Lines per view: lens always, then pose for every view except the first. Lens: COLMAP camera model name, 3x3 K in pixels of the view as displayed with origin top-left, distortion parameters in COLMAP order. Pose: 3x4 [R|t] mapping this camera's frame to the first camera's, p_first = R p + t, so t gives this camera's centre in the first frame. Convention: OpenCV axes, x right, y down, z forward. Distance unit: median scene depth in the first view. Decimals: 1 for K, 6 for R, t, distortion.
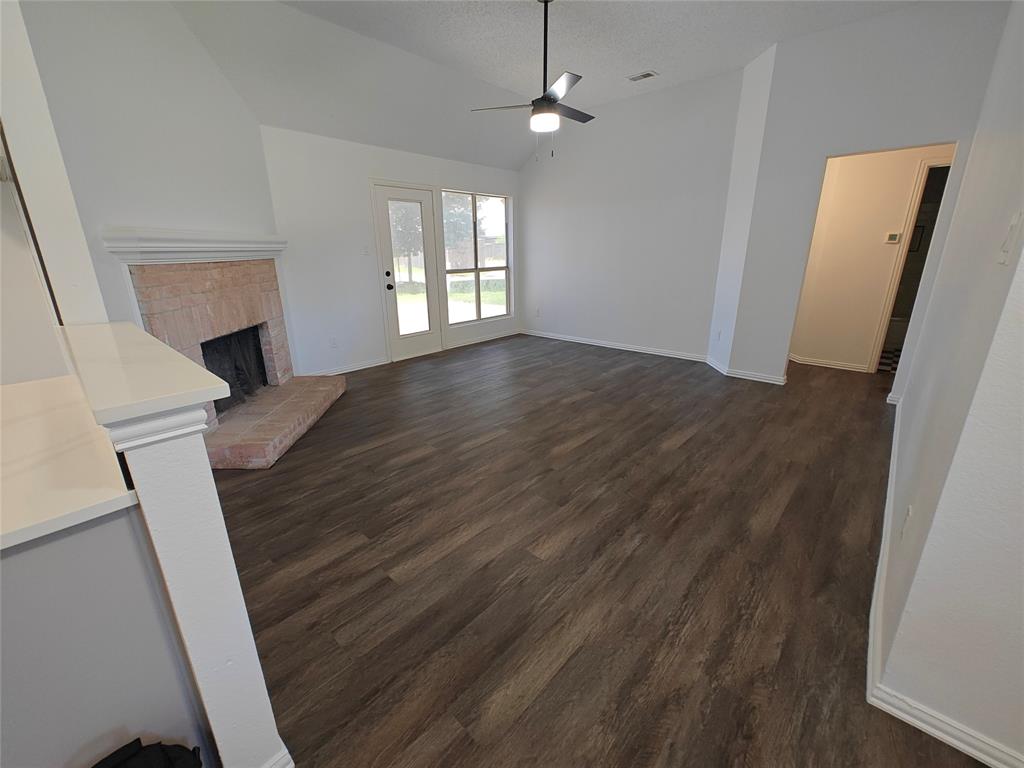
lens RADIAL K [[432.4, 0, 505.4], [0, 432.4, 384.7], [0, 0, 1]] dist [0.005553, 0.000791]
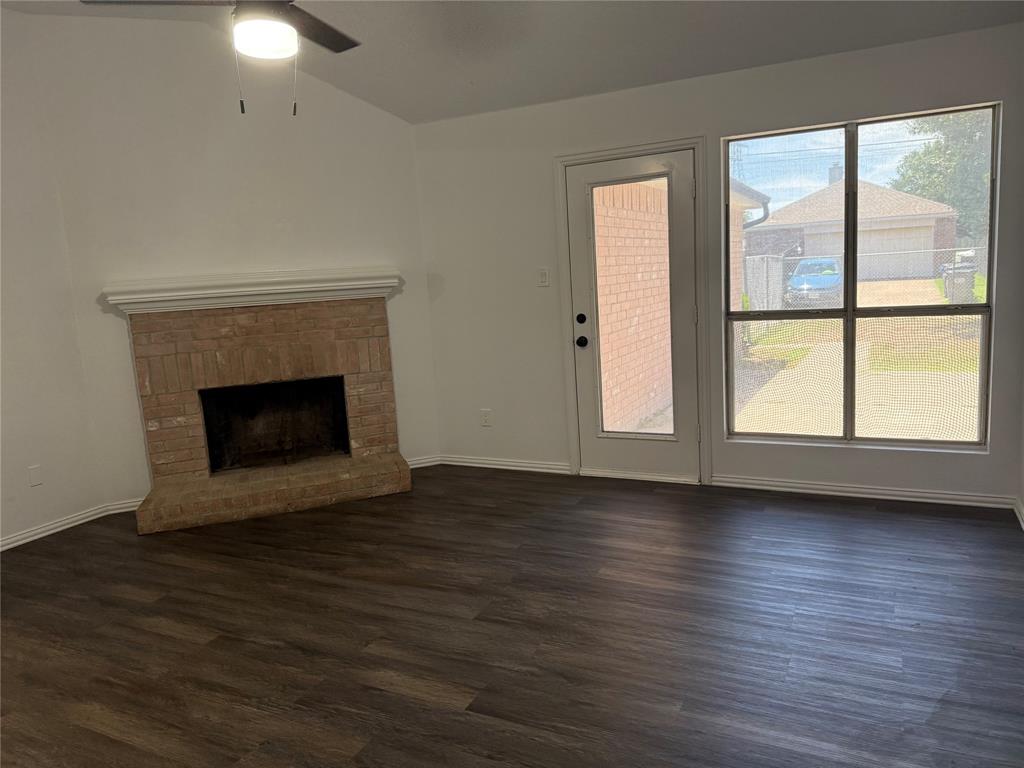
lens RADIAL K [[723.4, 0, 535.3], [0, 723.4, 390.4], [0, 0, 1]] dist [0.056171, -0.069780]
pose [[0.277132, 0.154934, -0.948258, 0.809551], [-0.232486, 0.968401, 0.090280, -0.321731], [0.932281, 0.195437, 0.304395, 0.930658]]
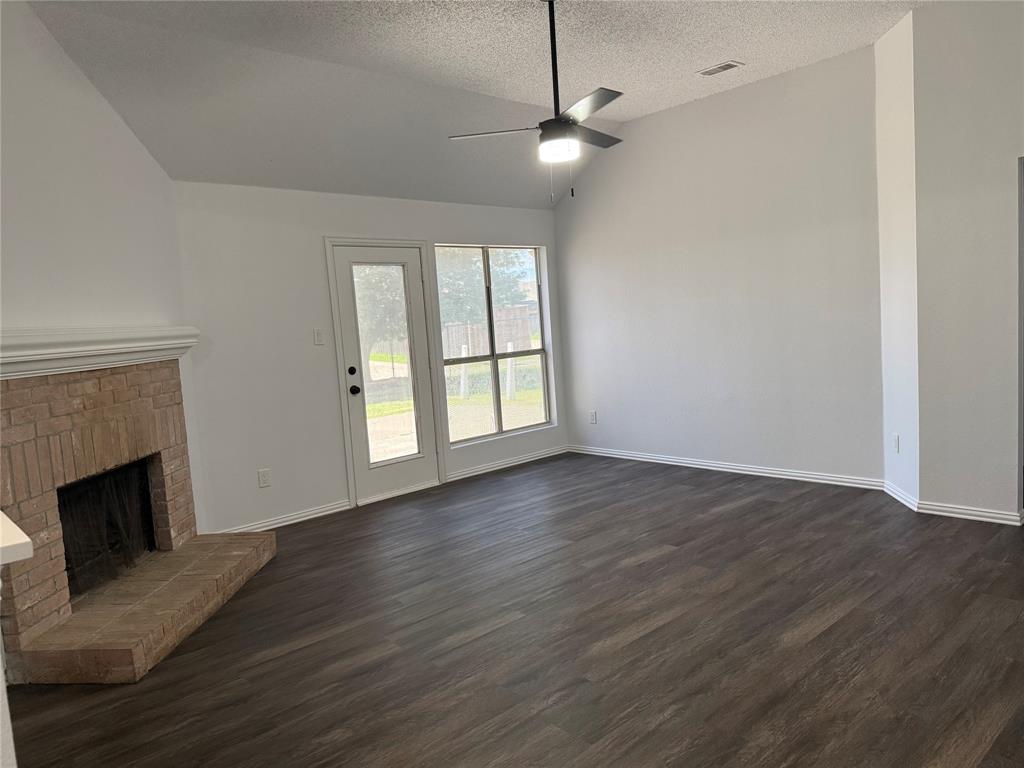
lens RADIAL K [[723.4, 0, 505.4], [0, 723.4, 392.9], [0, 0, 1]] dist [0.056171, -0.069780]
pose [[0.994488, -0.047050, -0.093698, 0.082294], [0.027421, 0.979269, -0.200698, 0.004676], [0.101198, 0.197023, 0.975162, -0.055176]]
